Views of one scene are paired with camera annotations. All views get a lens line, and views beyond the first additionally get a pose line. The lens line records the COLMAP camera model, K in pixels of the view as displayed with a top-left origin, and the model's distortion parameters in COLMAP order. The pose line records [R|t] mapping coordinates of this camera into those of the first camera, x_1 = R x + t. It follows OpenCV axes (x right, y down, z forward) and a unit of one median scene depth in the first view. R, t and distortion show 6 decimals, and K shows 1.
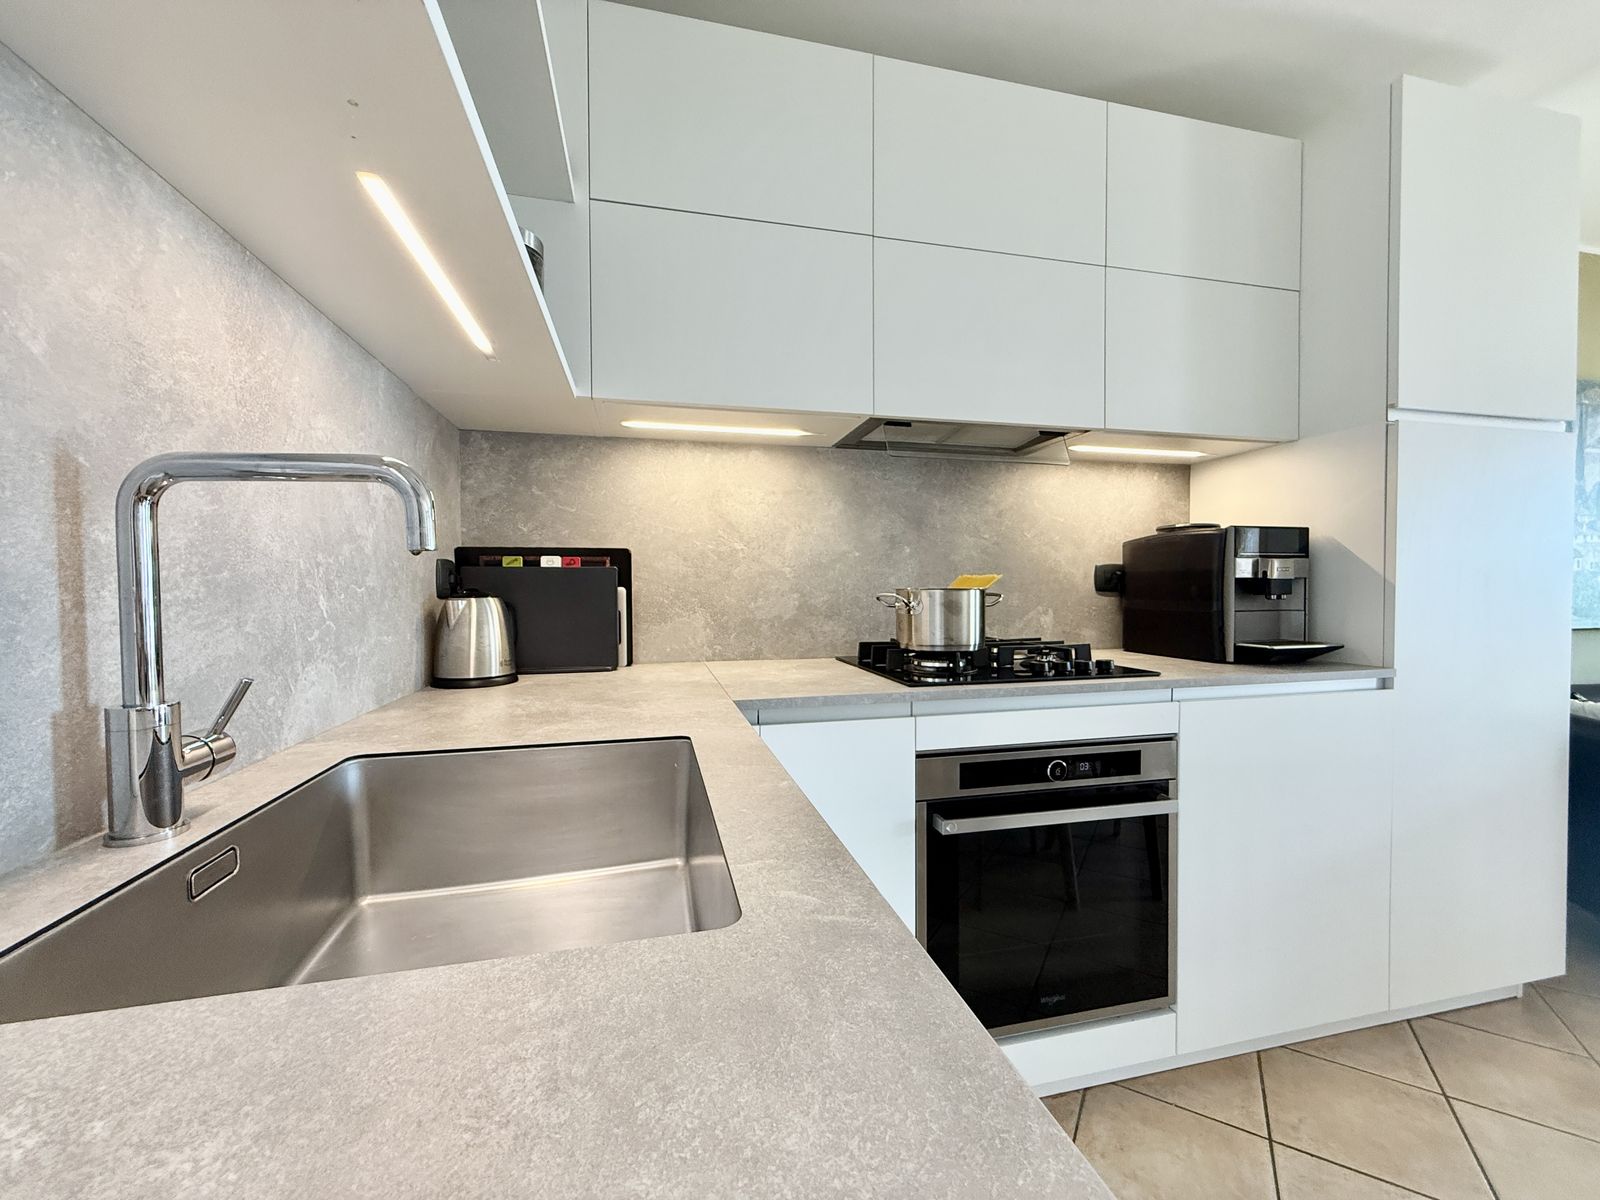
lens RADIAL K [[640.2, 0, 793.5], [0, 640.2, 601.7], [0, 0, 1]] dist [0.000775, 0.000126]
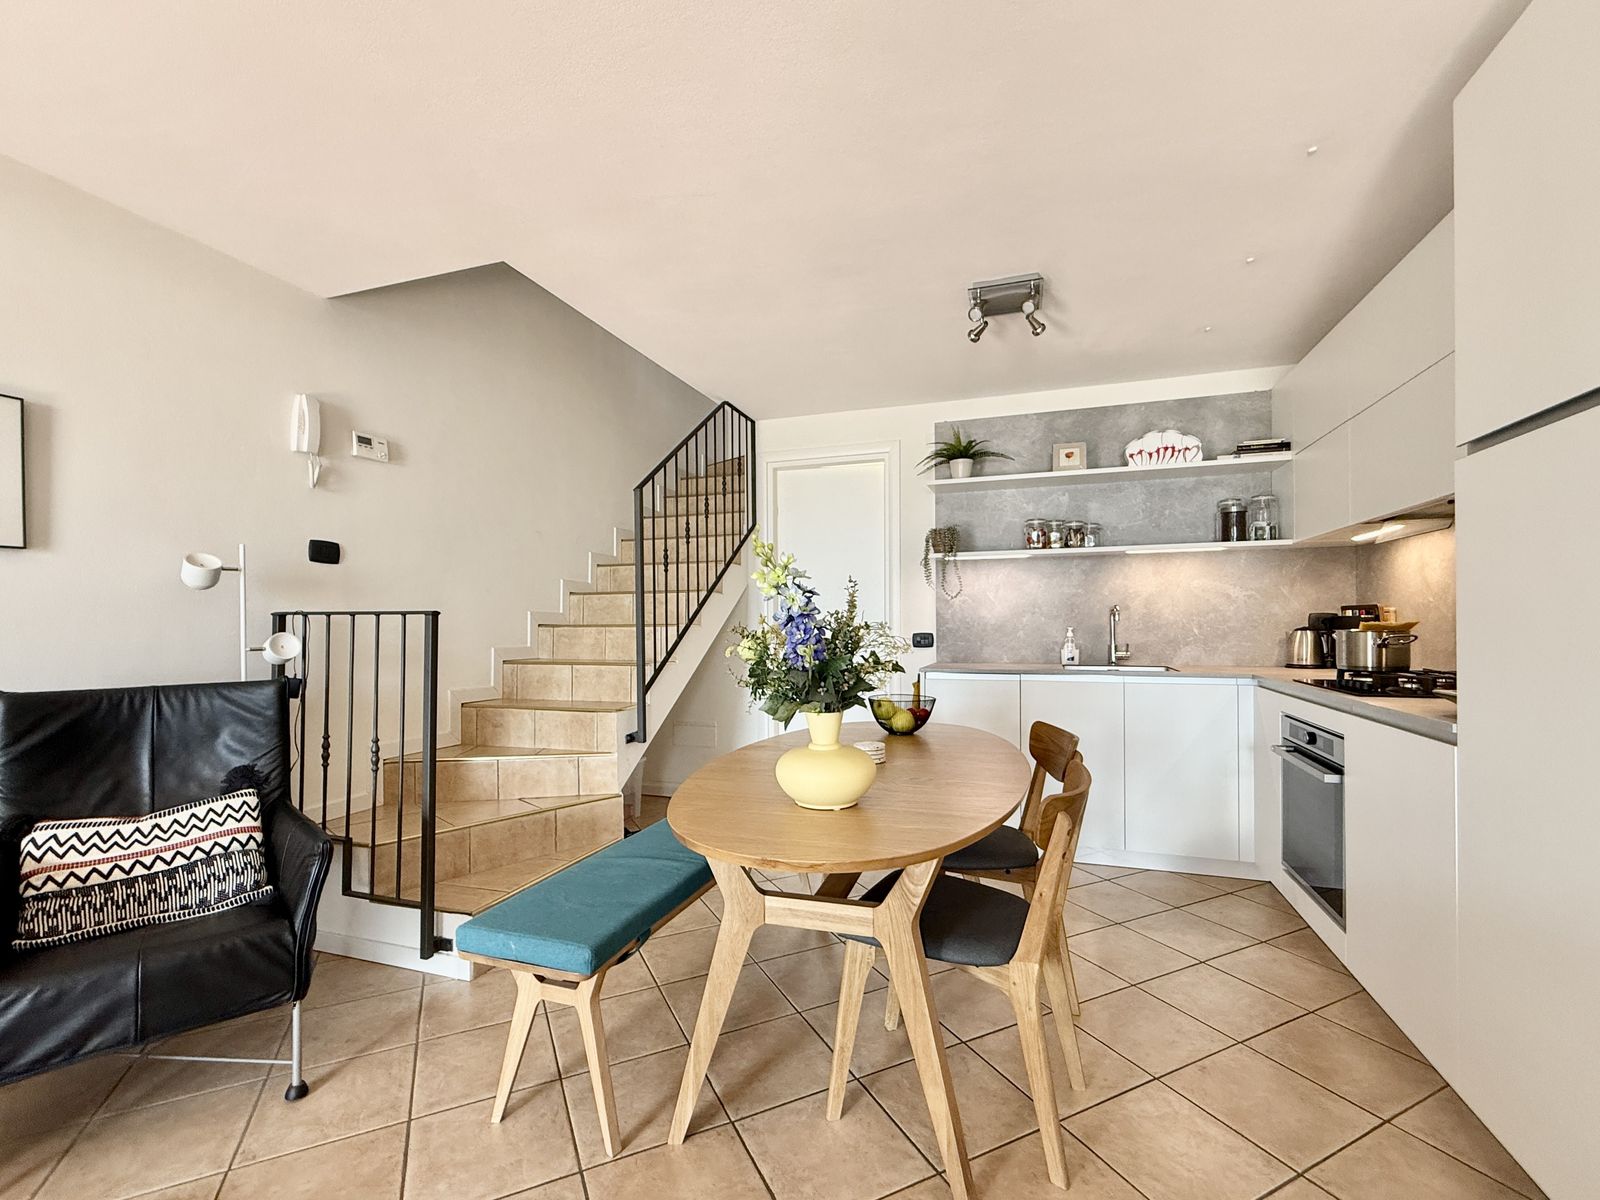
lens RADIAL K [[688.0, 0, 804.9], [0, 688.0, 616.1], [0, 0, 1]] dist [0.002359, 0.000786]
pose [[-0.527768, -0.002481, -0.849385, 2.194039], [-0.010732, 0.999935, 0.003748, -0.041088], [0.849321, 0.011094, -0.527761, 0.674863]]
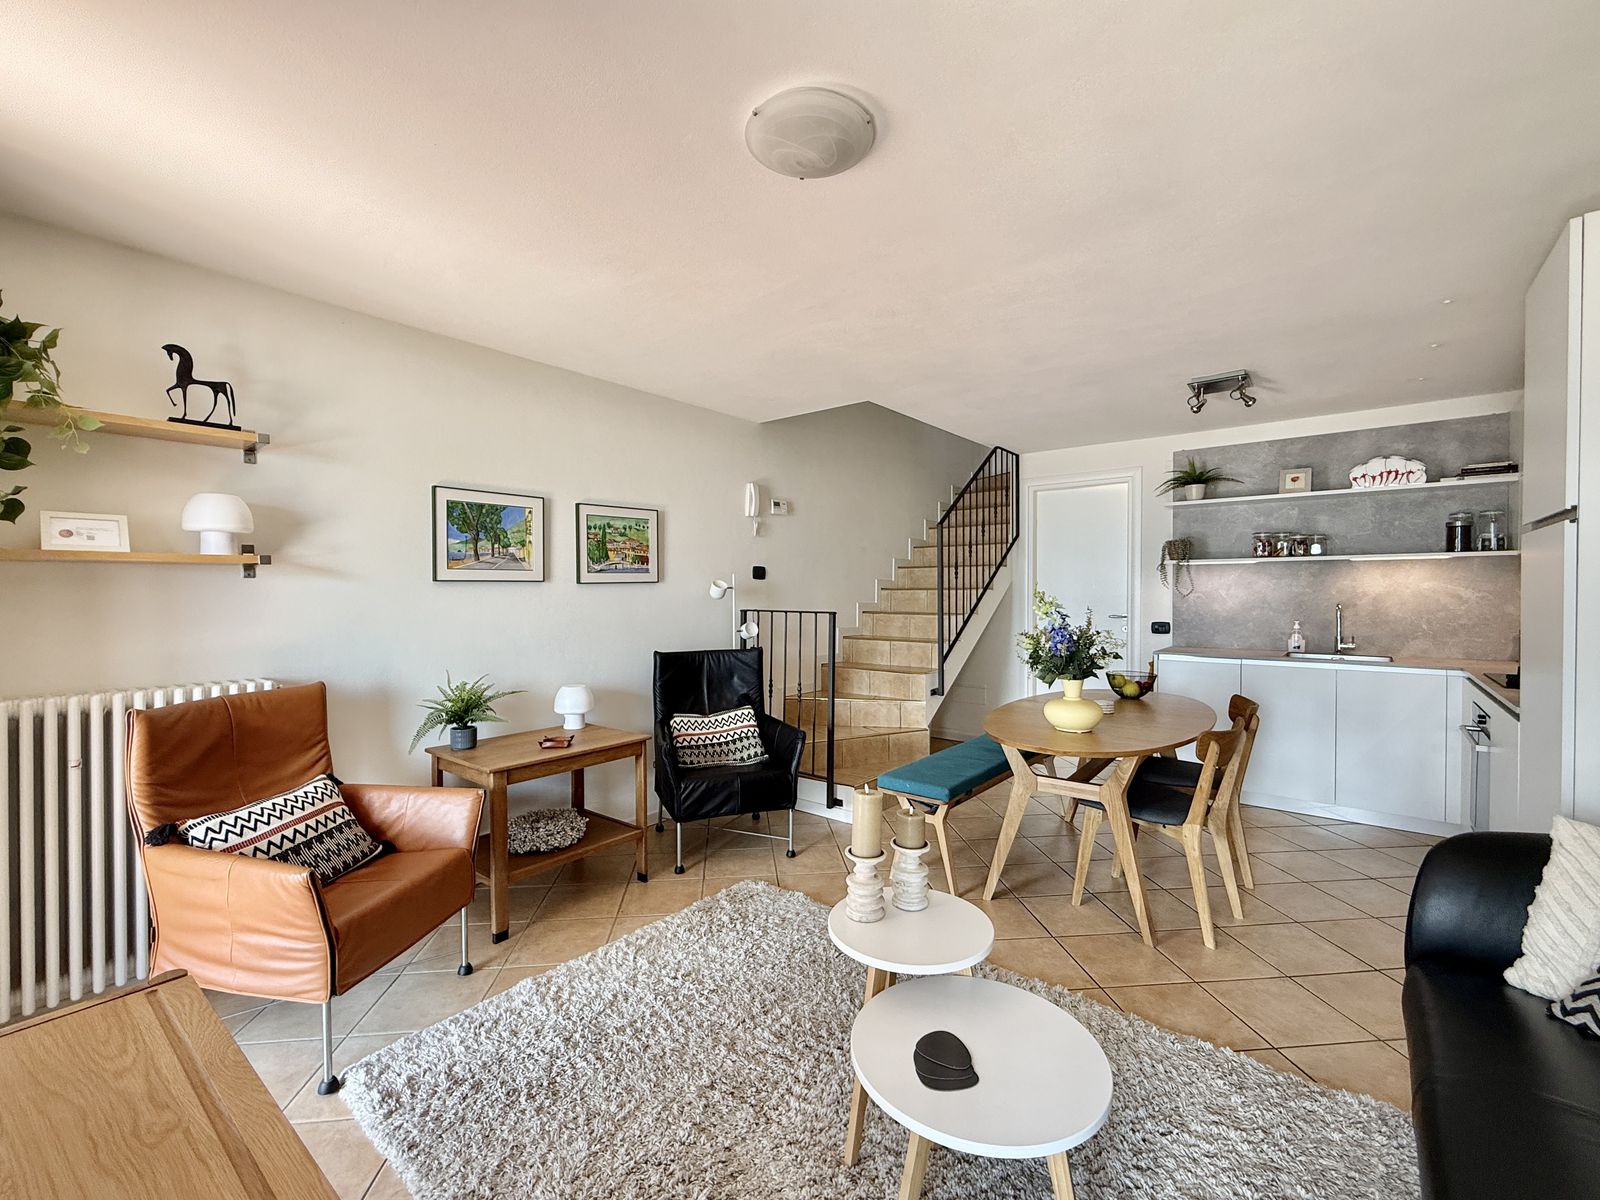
lens RADIAL K [[688.0, 0, 803.6], [0, 688.0, 600.2], [0, 0, 1]] dist [0.002359, 0.000786]
pose [[-0.788083, 0.014437, -0.615400, 3.032397], [-0.008046, 0.999398, 0.033750, -0.167684], [0.615516, 0.031550, -0.787492, 1.176950]]
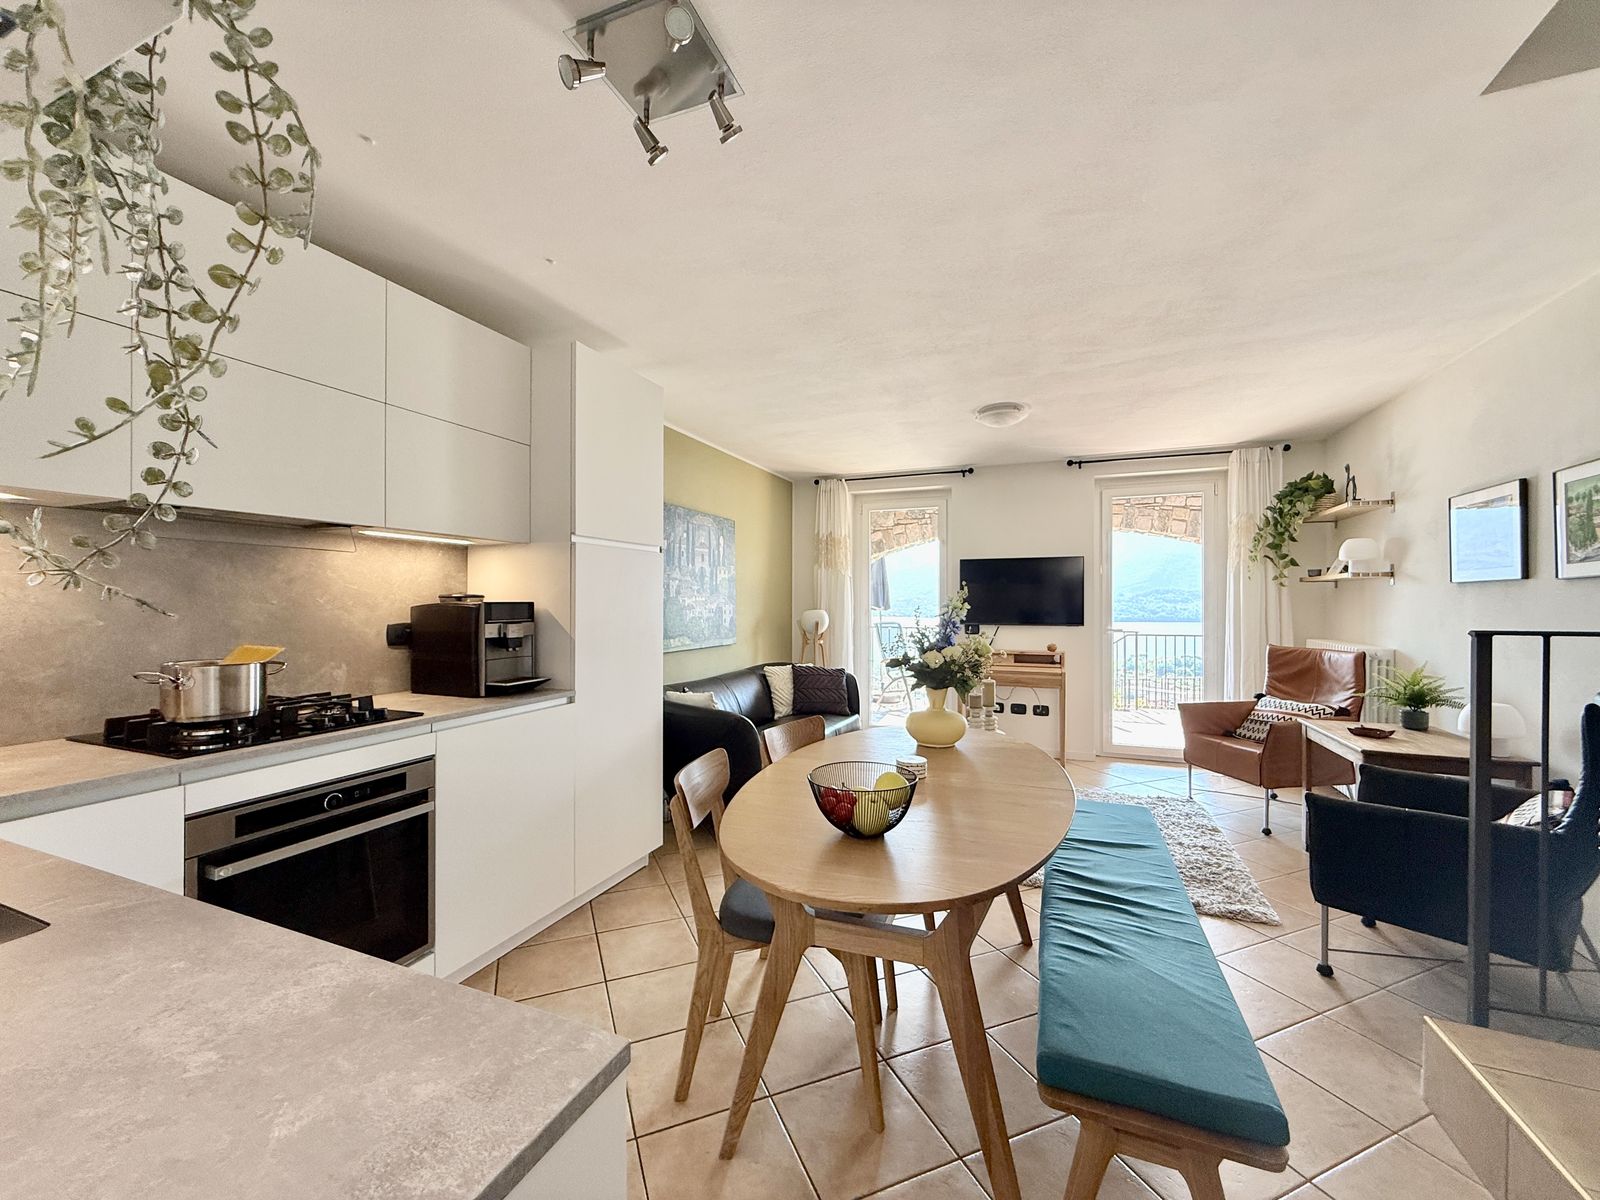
lens RADIAL K [[640.2, 0, 799.3], [0, 640.2, 601.0], [0, 0, 1]] dist [0.000775, 0.000126]
pose [[0.581718, 0.005960, 0.813368, -0.078851], [0.014439, 0.999740, -0.017652, -0.086147], [-0.813262, 0.022013, 0.581481, -0.431480]]
